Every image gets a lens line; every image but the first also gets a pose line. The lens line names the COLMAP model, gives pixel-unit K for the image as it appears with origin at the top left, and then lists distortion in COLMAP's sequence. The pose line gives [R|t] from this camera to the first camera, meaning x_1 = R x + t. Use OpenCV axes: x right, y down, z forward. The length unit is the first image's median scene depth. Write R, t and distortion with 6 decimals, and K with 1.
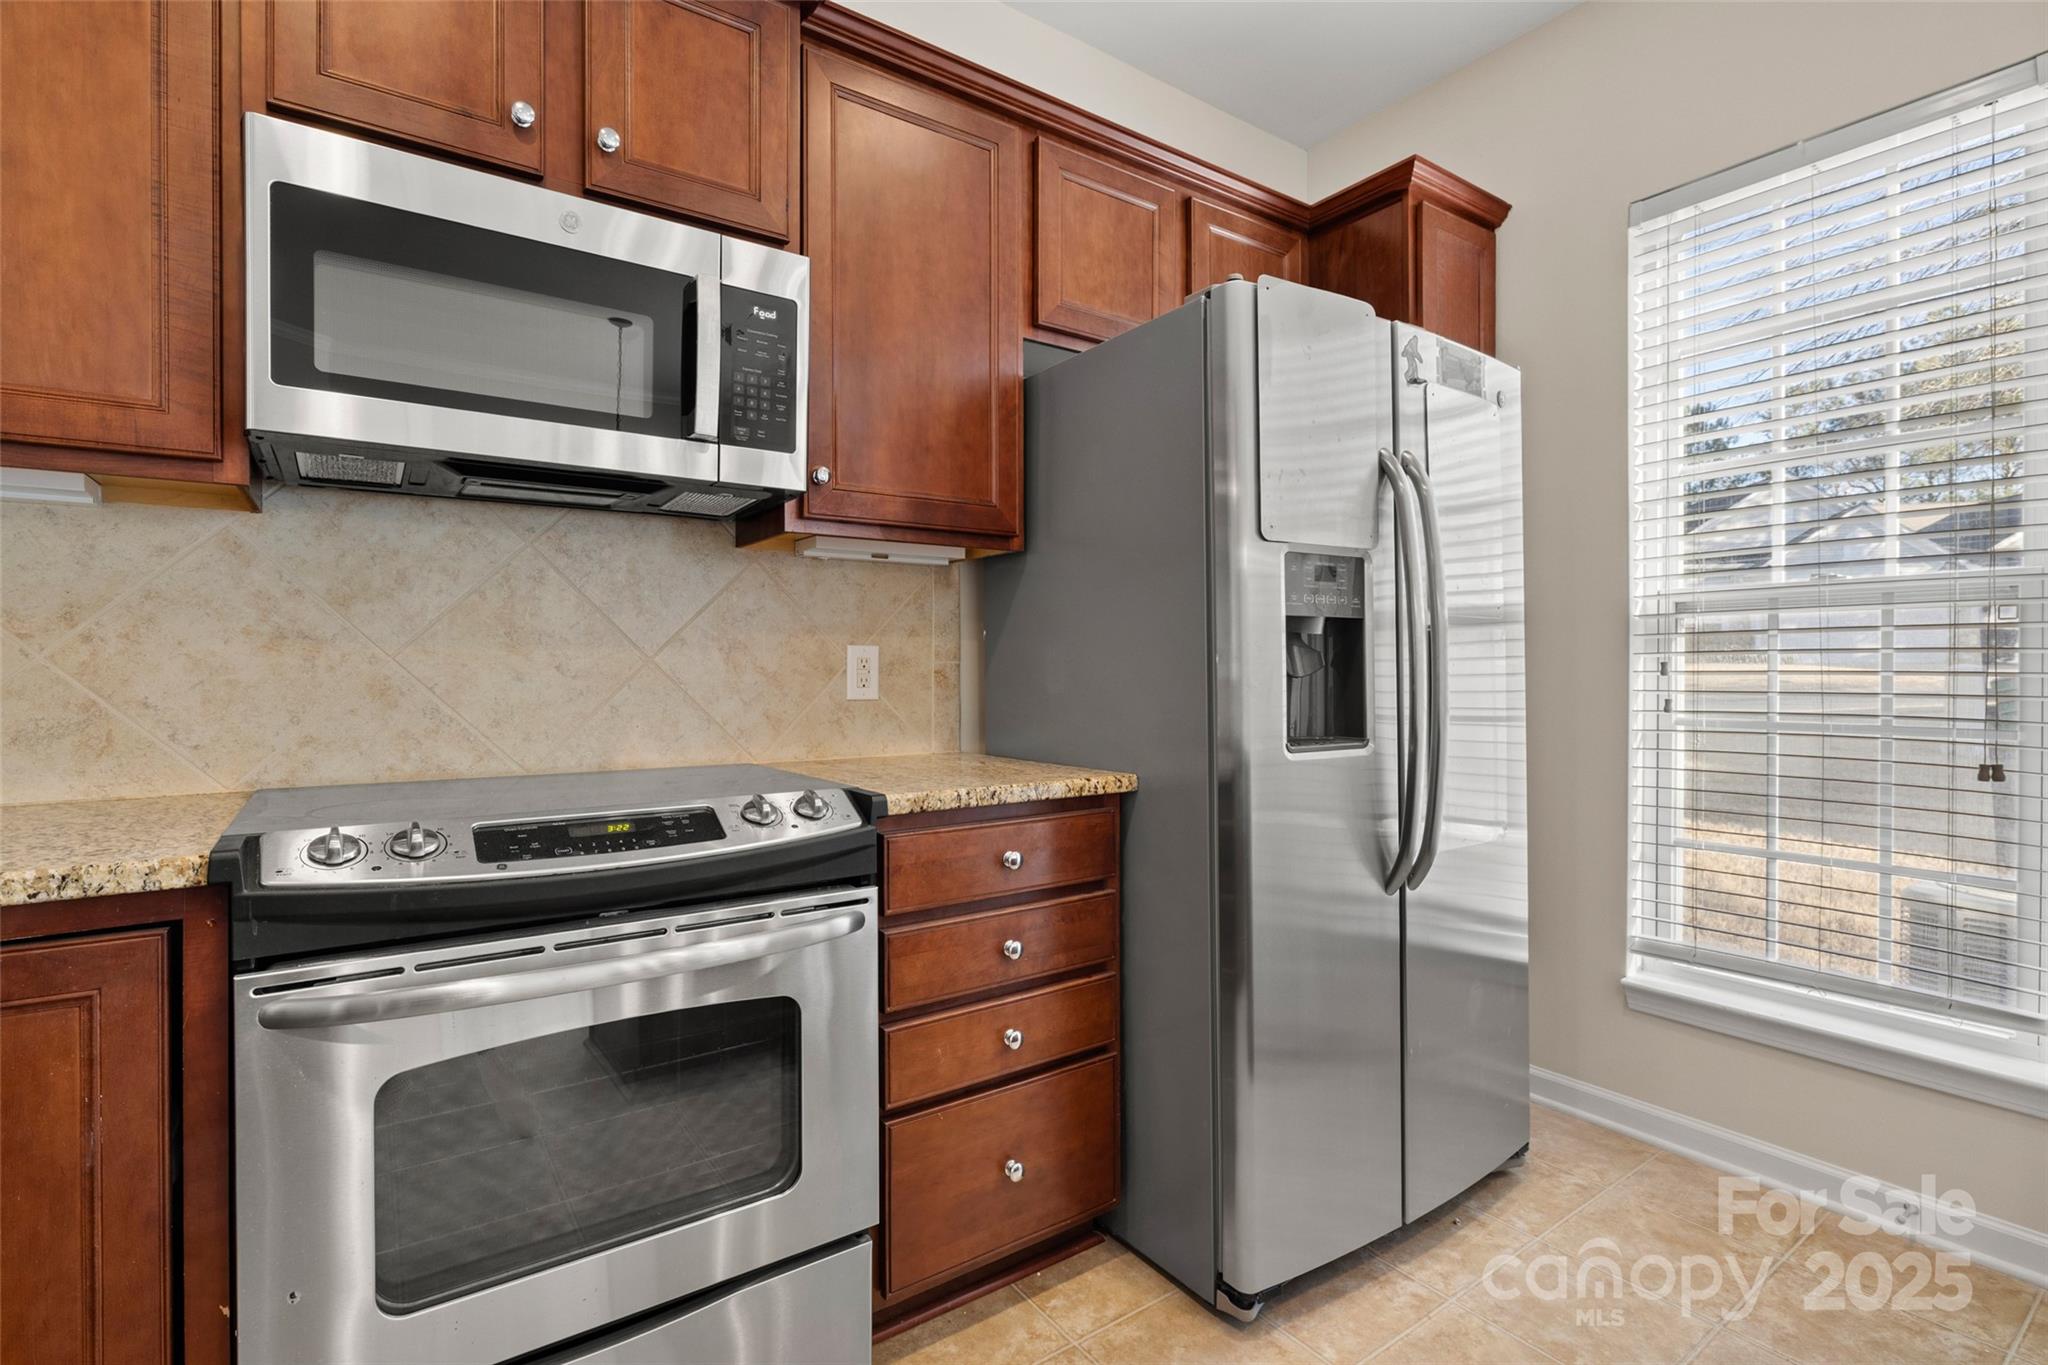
lens RADIAL K [[972.3, 0, 1037.6], [0, 972.3, 678.6], [0, 0, 1]] dist [-0.007195, 0.000412]
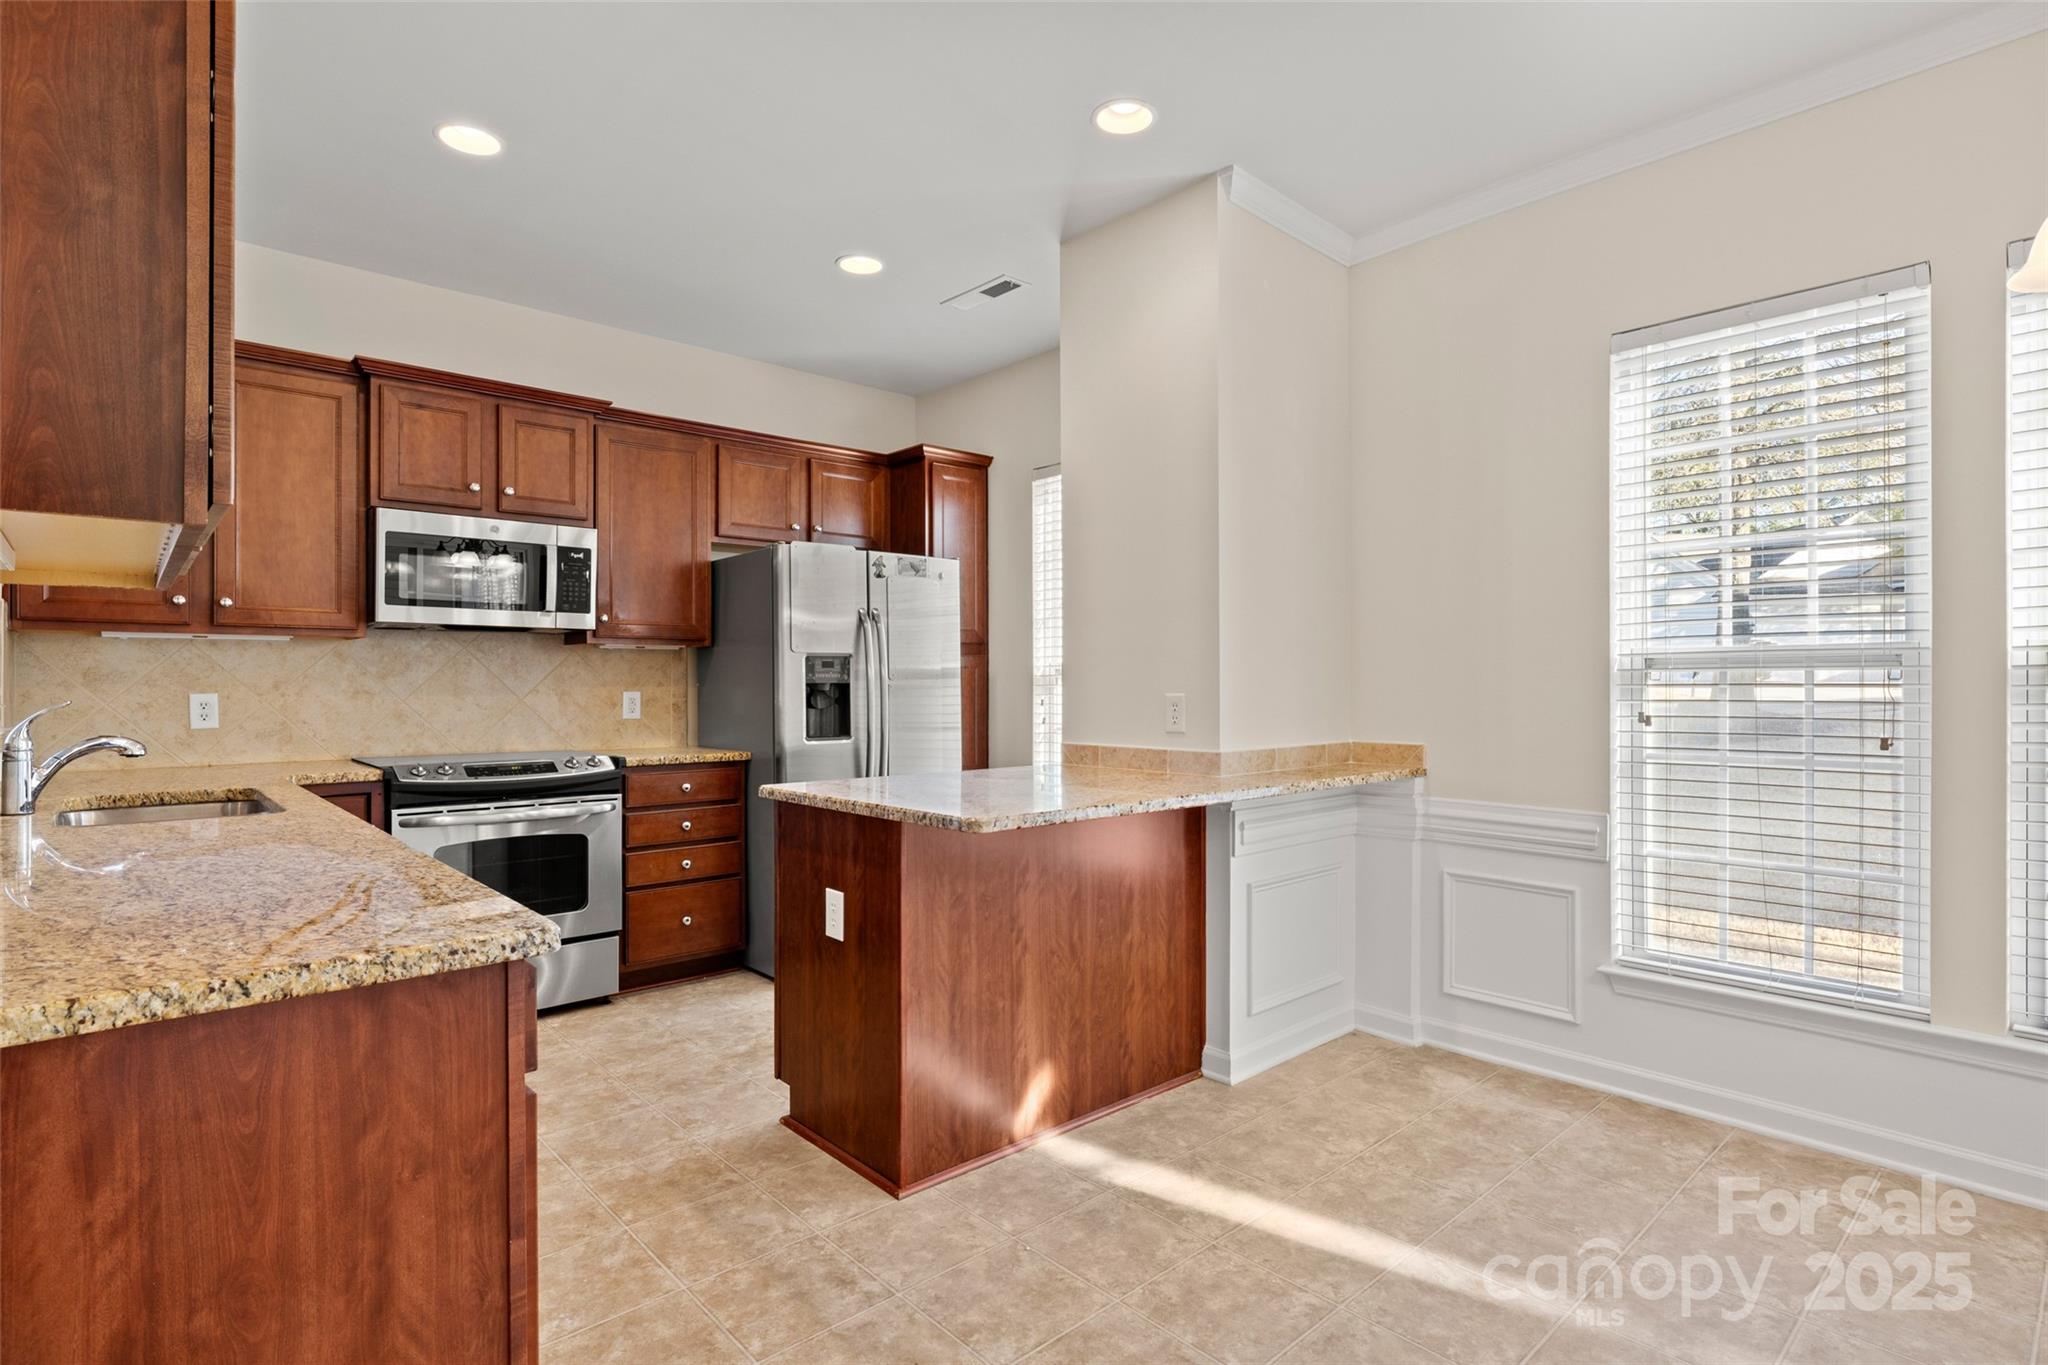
lens RADIAL K [[999.0, 0, 1015.2], [0, 999.0, 684.8], [0, 0, 1]] dist [-0.001854, -0.000158]
pose [[0.993343, 0.000658, 0.115194, 0.479468], [0.000489, 0.999951, -0.009935, -0.036171], [-0.115195, 0.009925, 0.993293, -1.472399]]
